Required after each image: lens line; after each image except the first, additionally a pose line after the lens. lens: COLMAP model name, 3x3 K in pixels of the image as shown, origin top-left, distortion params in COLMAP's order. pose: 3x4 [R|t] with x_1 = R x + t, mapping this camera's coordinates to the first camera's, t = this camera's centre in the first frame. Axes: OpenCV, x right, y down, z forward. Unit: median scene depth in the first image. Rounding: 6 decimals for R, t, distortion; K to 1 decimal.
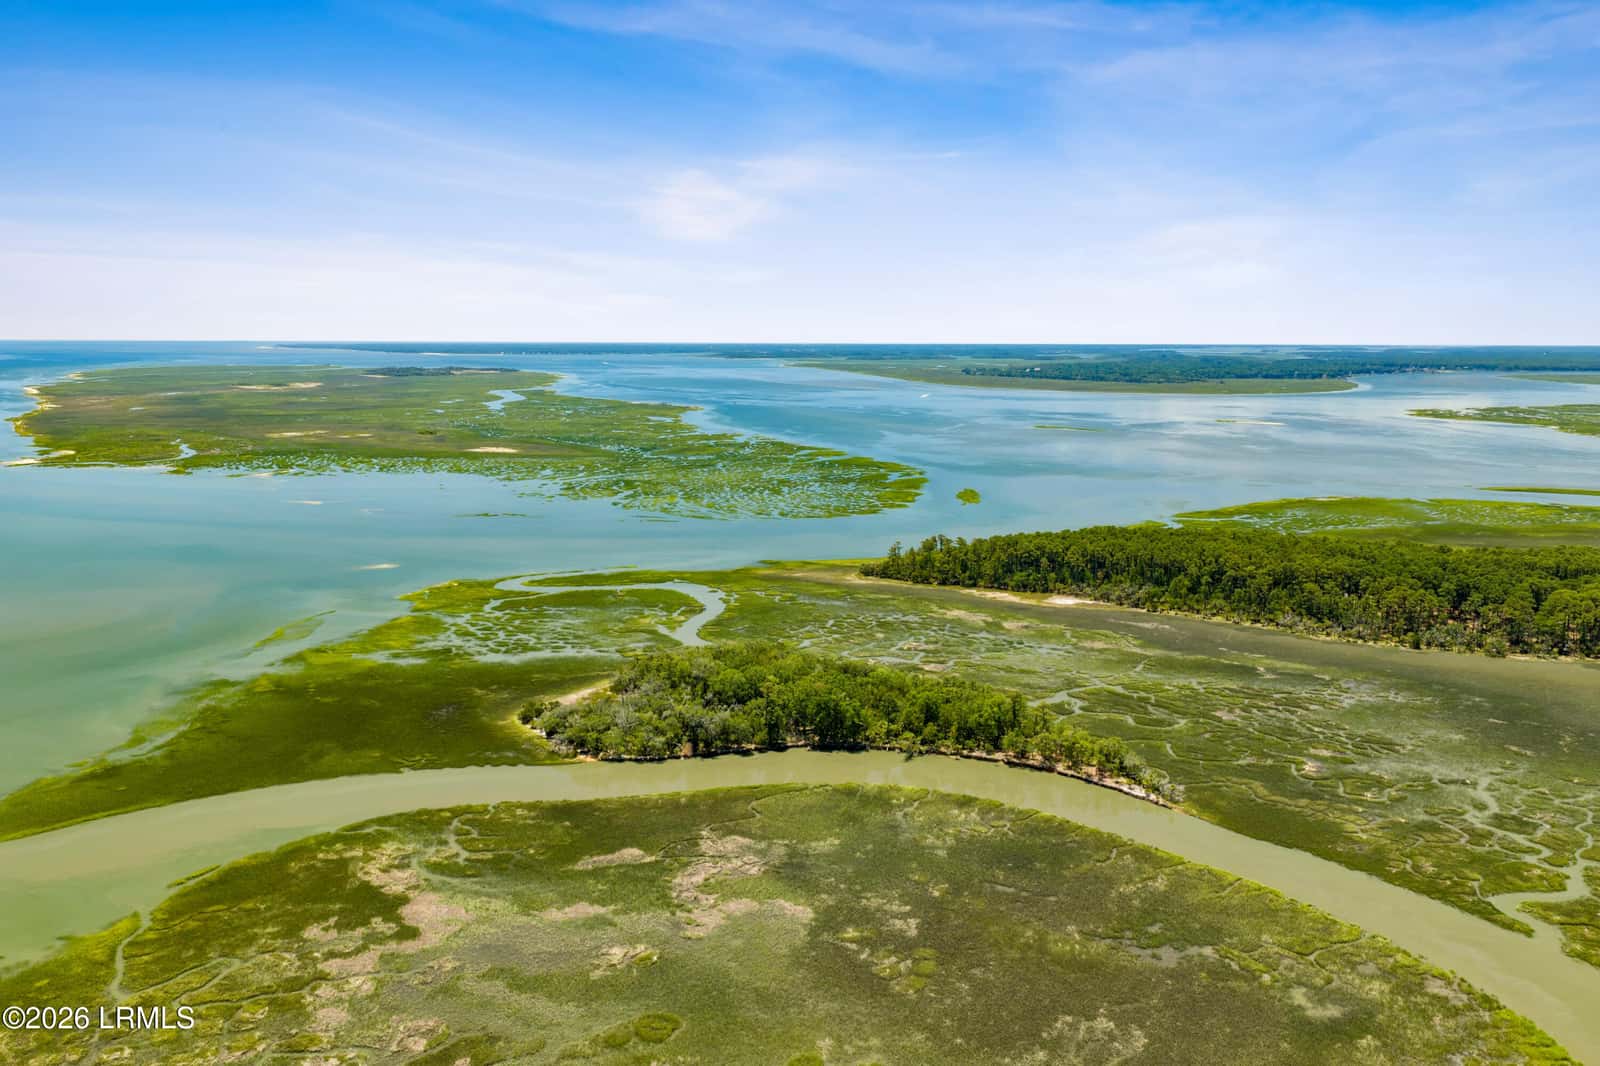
lens RADIAL K [[1334.7, 0, 800.0], [0, 1334.7, 533.0], [0, 0, 1]] dist [0.013171, -0.017950]
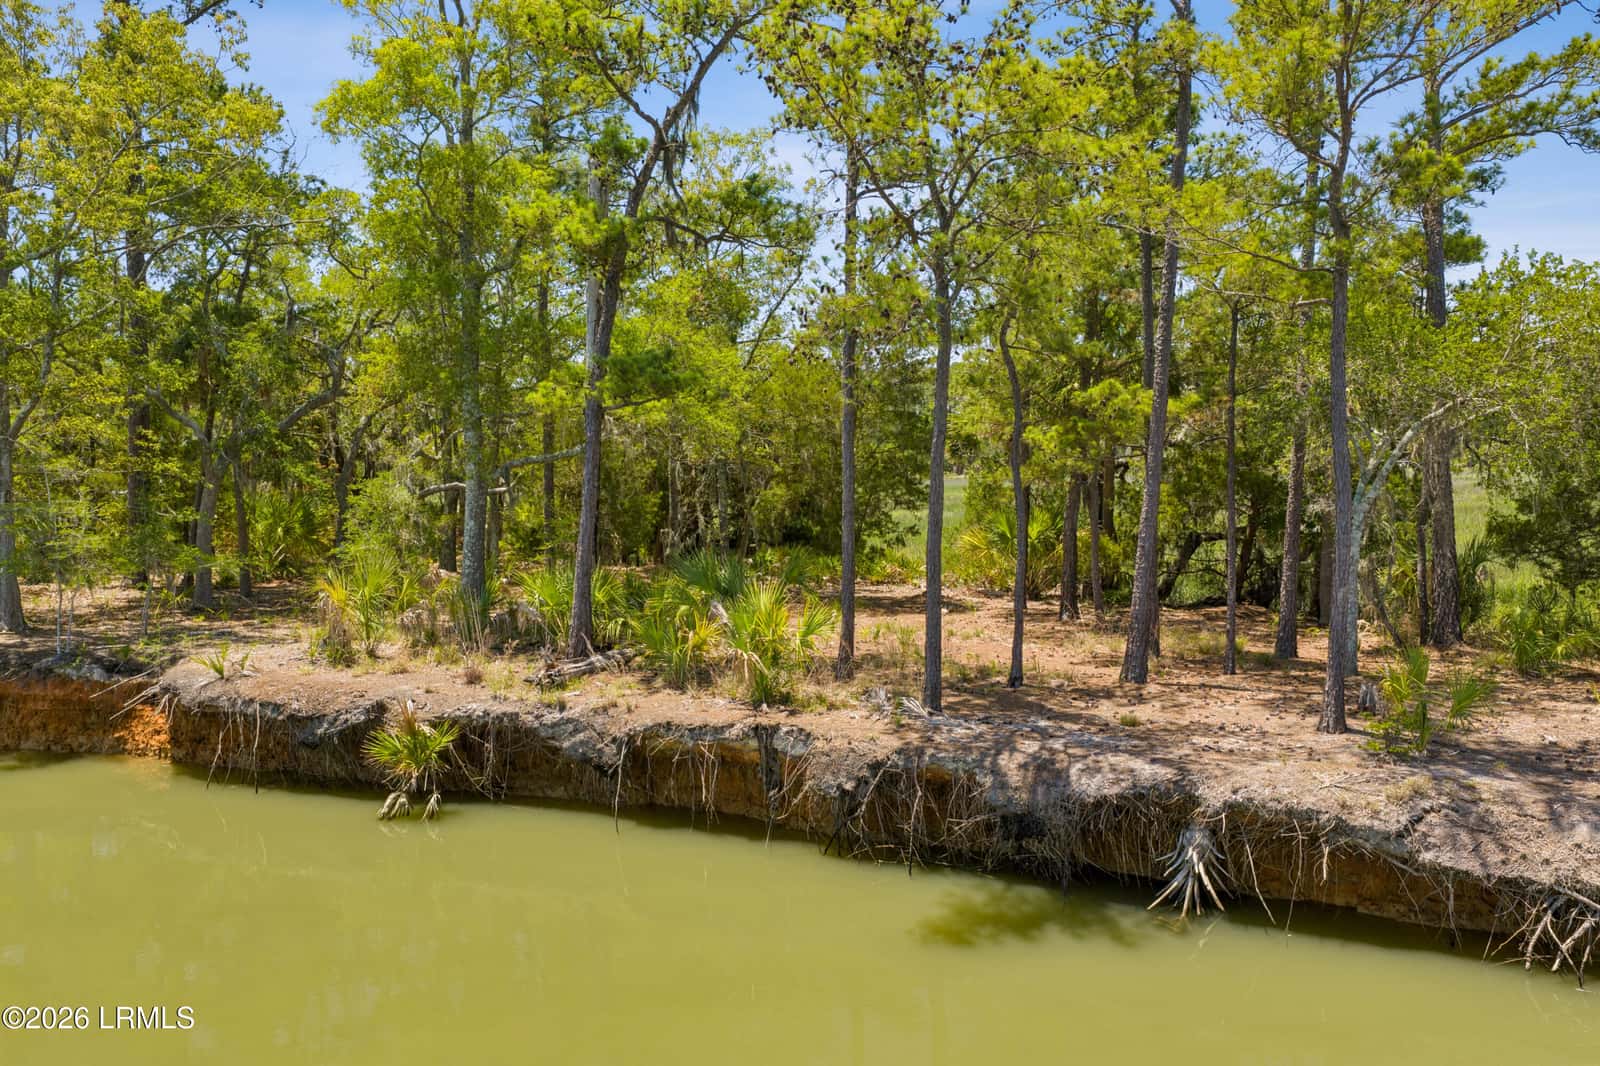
lens RADIAL K [[1301.1, 0, 832.2], [0, 1301.1, 579.7], [0, 0, 1]] dist [0.052565, -0.116769]
pose [[0.952843, -0.030432, 0.301934, 0.195726], [0.055096, 0.995772, -0.073508, 0.174435], [-0.298420, 0.086677, 0.950491, 0.935228]]
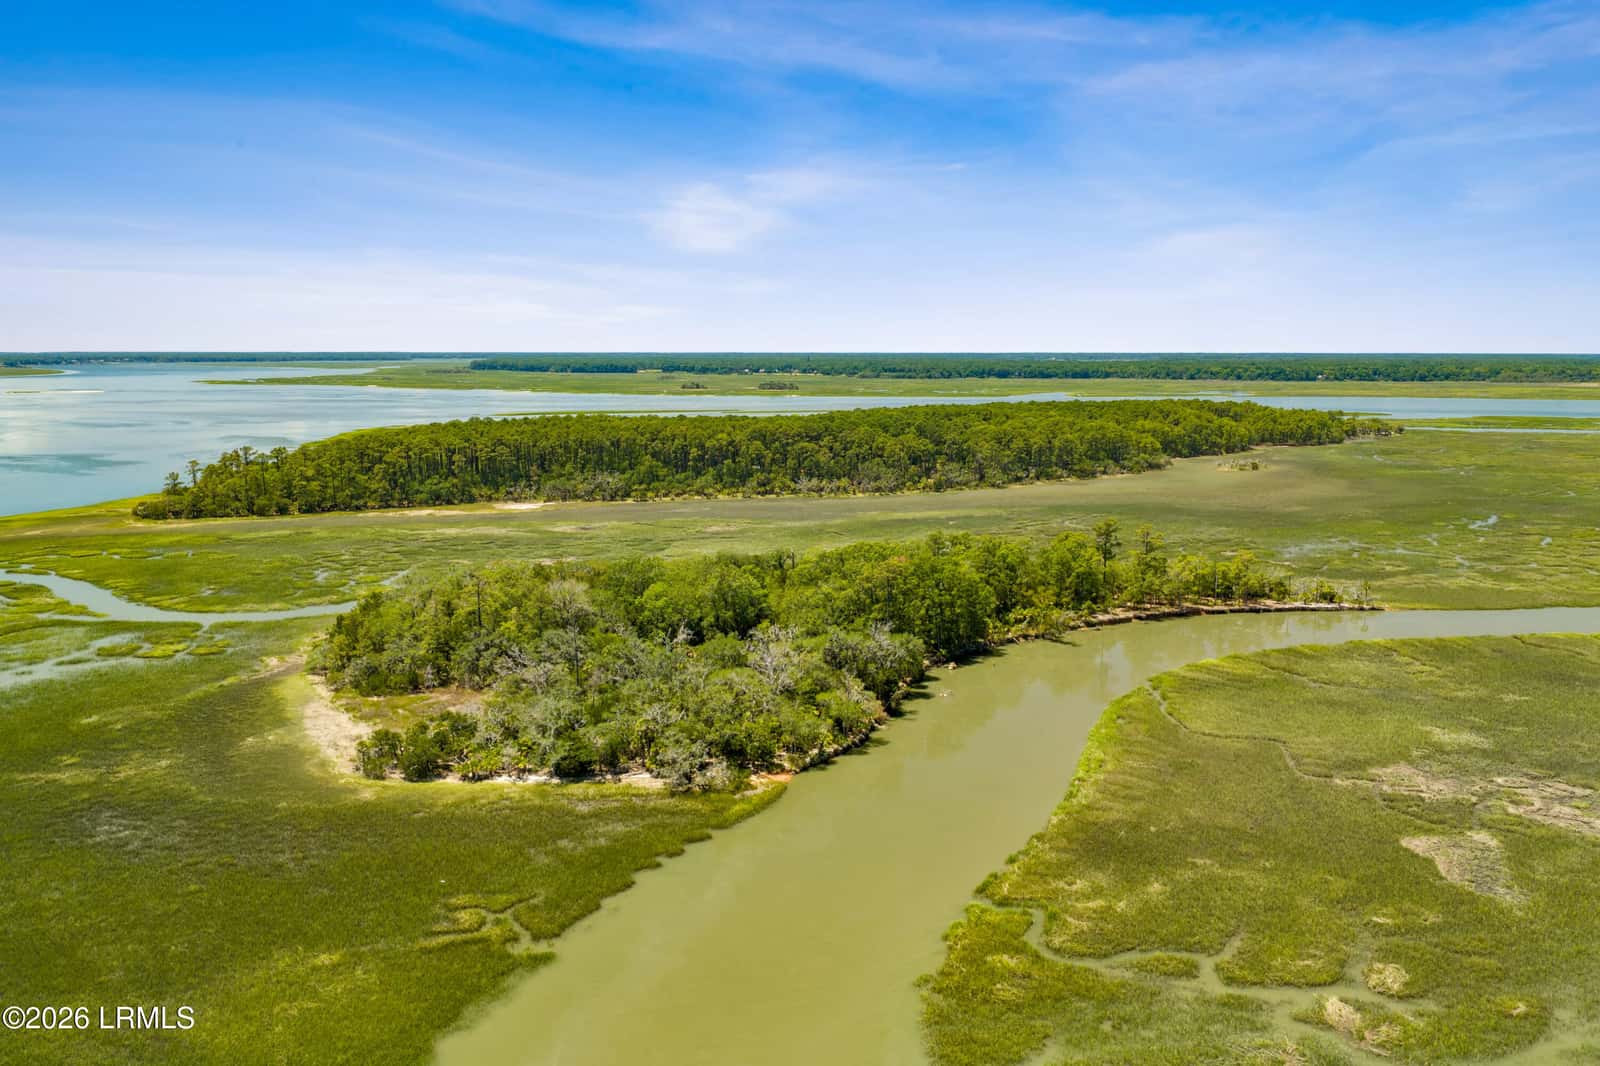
lens RADIAL K [[1340.4, 0, 797.7], [0, 1340.4, 536.0], [0, 0, 1]] dist [0.014806, -0.018858]
pose [[0.565506, -0.116648, 0.816454, -0.497031], [0.120752, 0.990990, 0.057948, 0.069560], [-0.815857, 0.065819, 0.574496, 0.748469]]
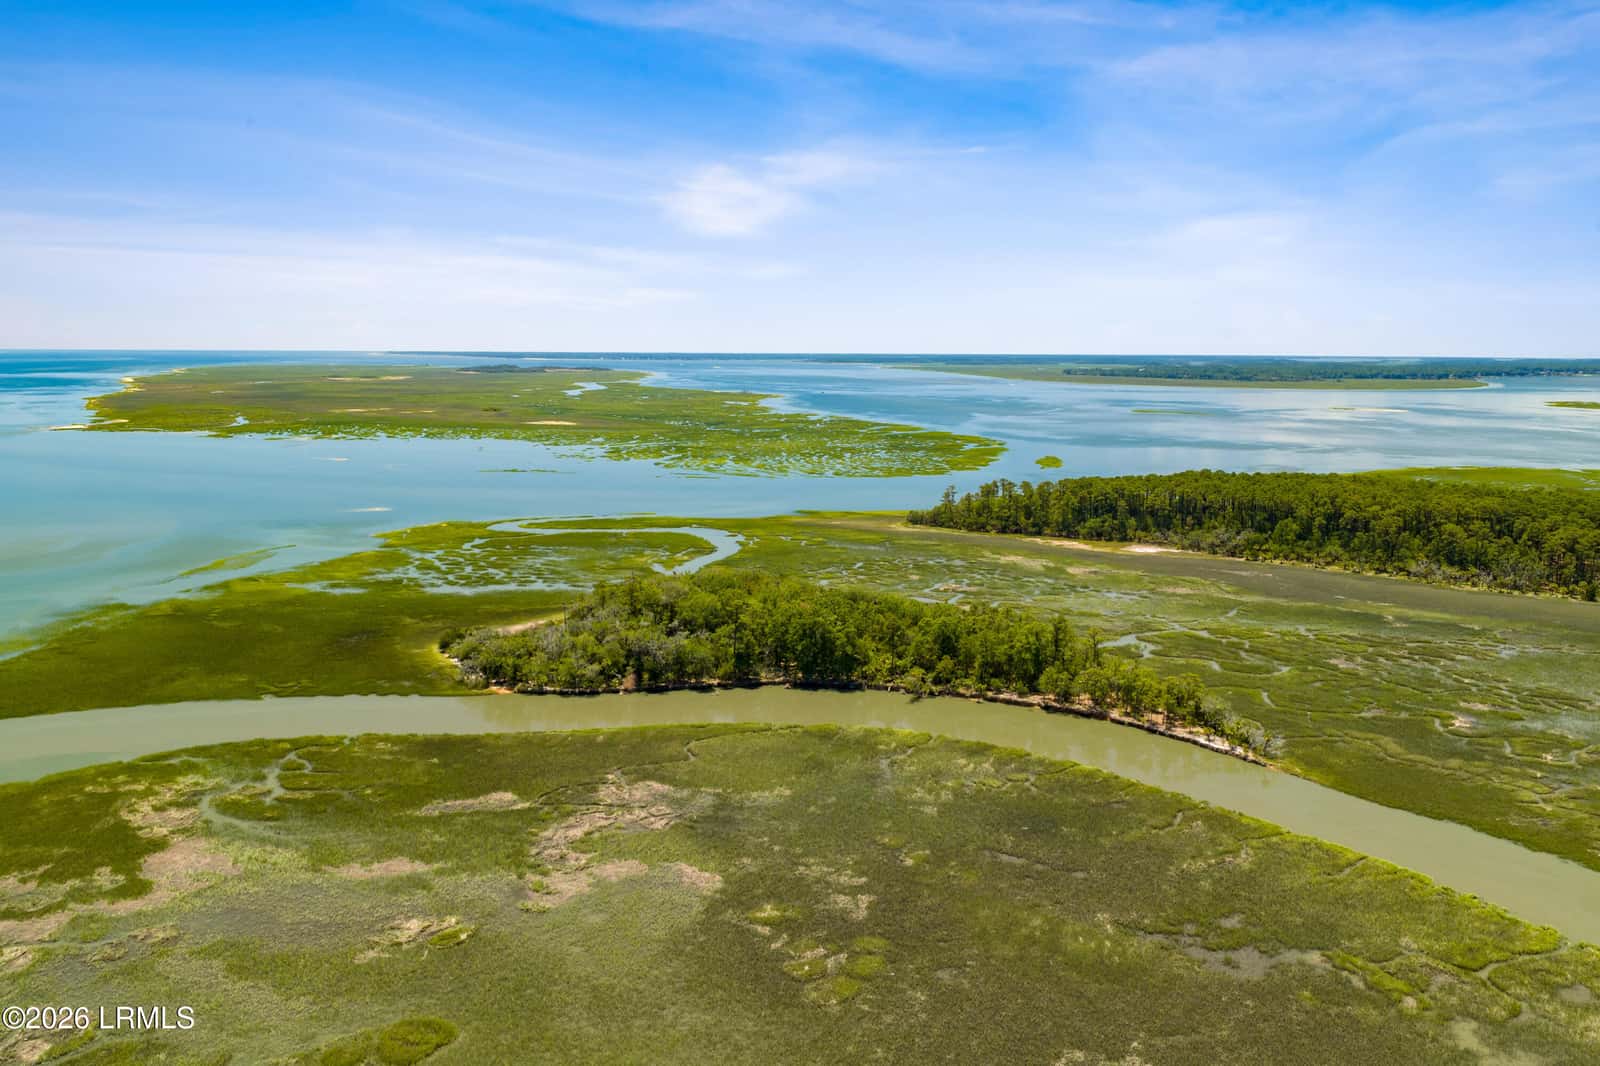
lens RADIAL K [[1340.4, 0, 797.7], [0, 1340.4, 536.0], [0, 0, 1]] dist [0.014806, -0.018858]
pose [[0.997004, 0.014648, -0.075956, 0.072192], [-0.015136, 0.999868, -0.005847, 0.081679], [0.075860, 0.006979, 0.997094, 0.233938]]
